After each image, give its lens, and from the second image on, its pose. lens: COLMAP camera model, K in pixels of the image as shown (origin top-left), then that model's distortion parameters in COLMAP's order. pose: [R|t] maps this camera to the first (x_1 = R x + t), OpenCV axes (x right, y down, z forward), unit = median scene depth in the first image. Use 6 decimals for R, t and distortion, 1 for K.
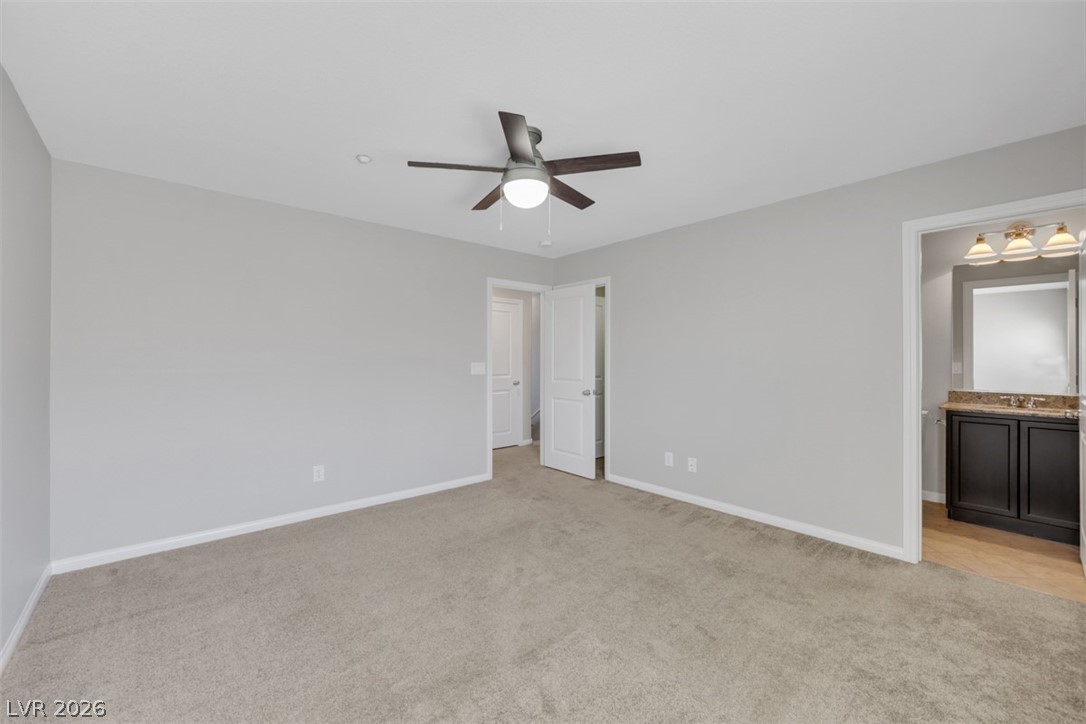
lens RADIAL K [[439.7, 0, 541.7], [0, 439.7, 366.6], [0, 0, 1]] dist [0.000728, 0.000804]
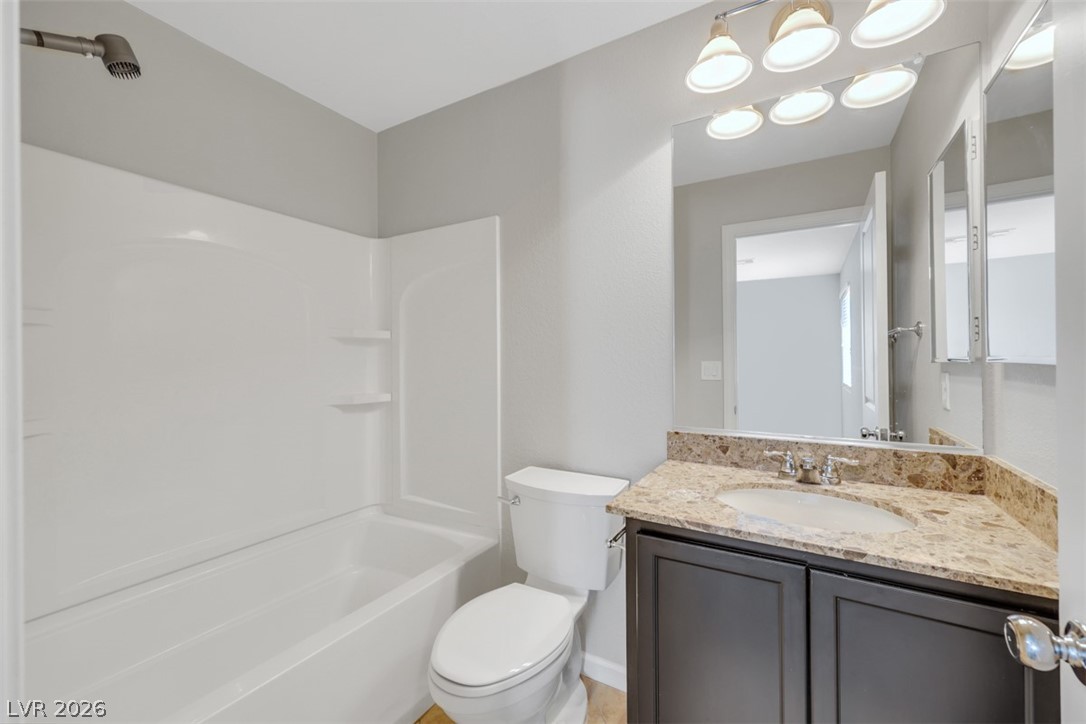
lens RADIAL K [[439.7, 0, 541.7], [0, 439.7, 366.6], [0, 0, 1]] dist [0.000728, 0.000804]
pose [[0.952232, -0.012334, 0.305126, 0.485883], [0.011132, 0.999922, 0.005678, -0.006131], [-0.305172, -0.002010, 0.952295, 0.455705]]
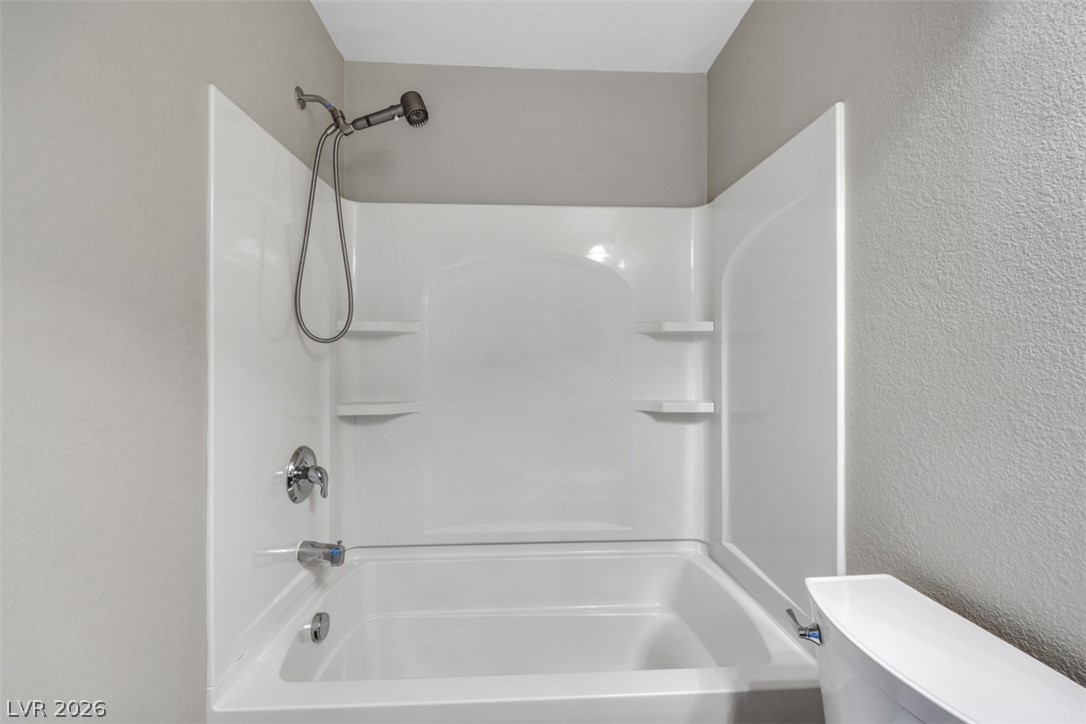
lens RADIAL K [[452.9, 0, 543.0], [0, 452.9, 362.0], [0, 0, 1]] dist [0.001087, 0.000268]
pose [[0.783602, -0.000385, -0.621263, 0.552476], [-0.002406, 0.999990, -0.003654, -0.007298], [0.621258, 0.004358, 0.783594, 0.527729]]
